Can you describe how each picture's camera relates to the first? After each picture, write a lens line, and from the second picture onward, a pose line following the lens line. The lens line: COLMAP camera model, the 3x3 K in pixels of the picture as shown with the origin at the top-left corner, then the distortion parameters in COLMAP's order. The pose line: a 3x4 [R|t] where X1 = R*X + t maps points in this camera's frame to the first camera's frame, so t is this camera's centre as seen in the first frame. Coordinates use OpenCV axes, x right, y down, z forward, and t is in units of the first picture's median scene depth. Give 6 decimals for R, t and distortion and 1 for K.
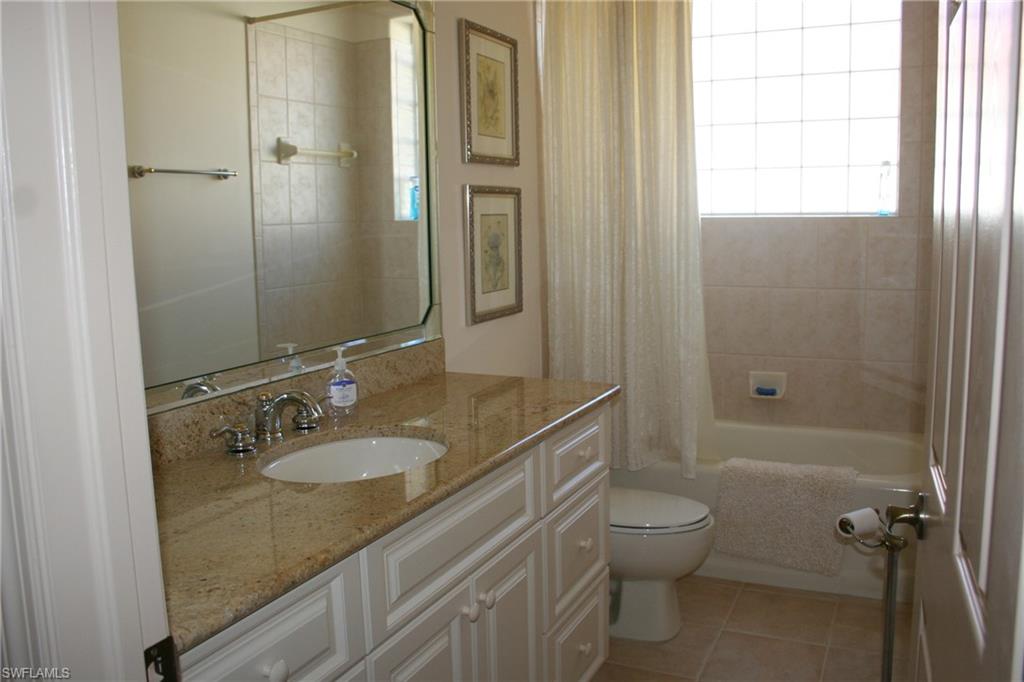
lens RADIAL K [[862.0, 0, 506.9], [0, 862.0, 345.8], [0, 0, 1]] dist [-0.151776, 0.116837]
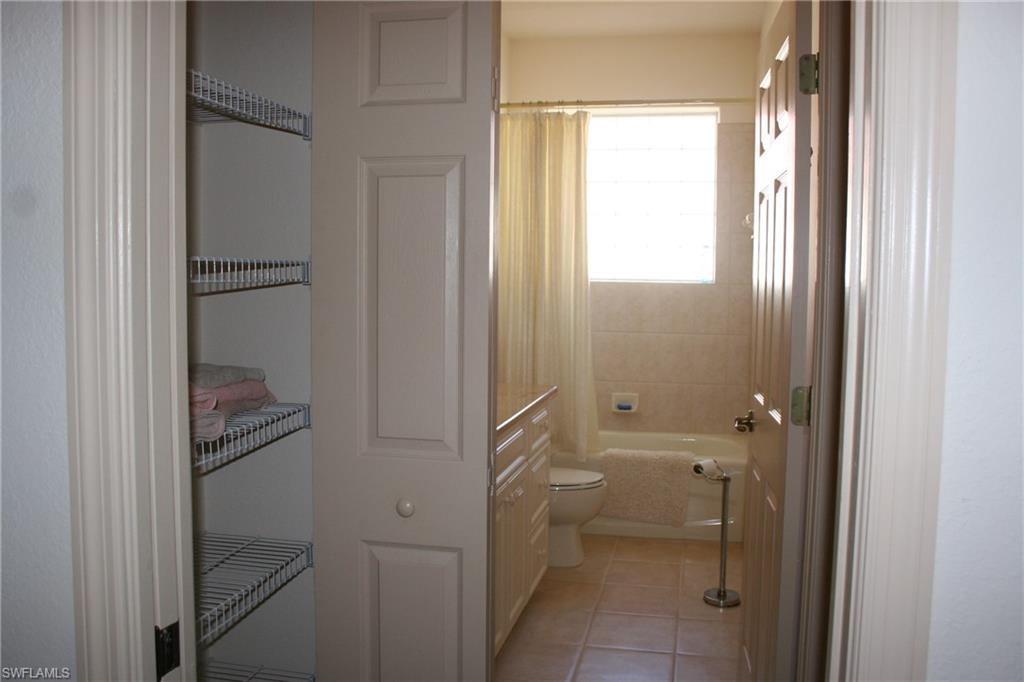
lens RADIAL K [[862.0, 0, 515.7], [0, 862.0, 338.5], [0, 0, 1]] dist [-0.151776, 0.116837]
pose [[0.972247, 0.017010, 0.233339, -0.234788], [0.001047, 0.997027, -0.077044, 0.059969], [-0.233956, 0.075150, 0.969338, -0.387357]]
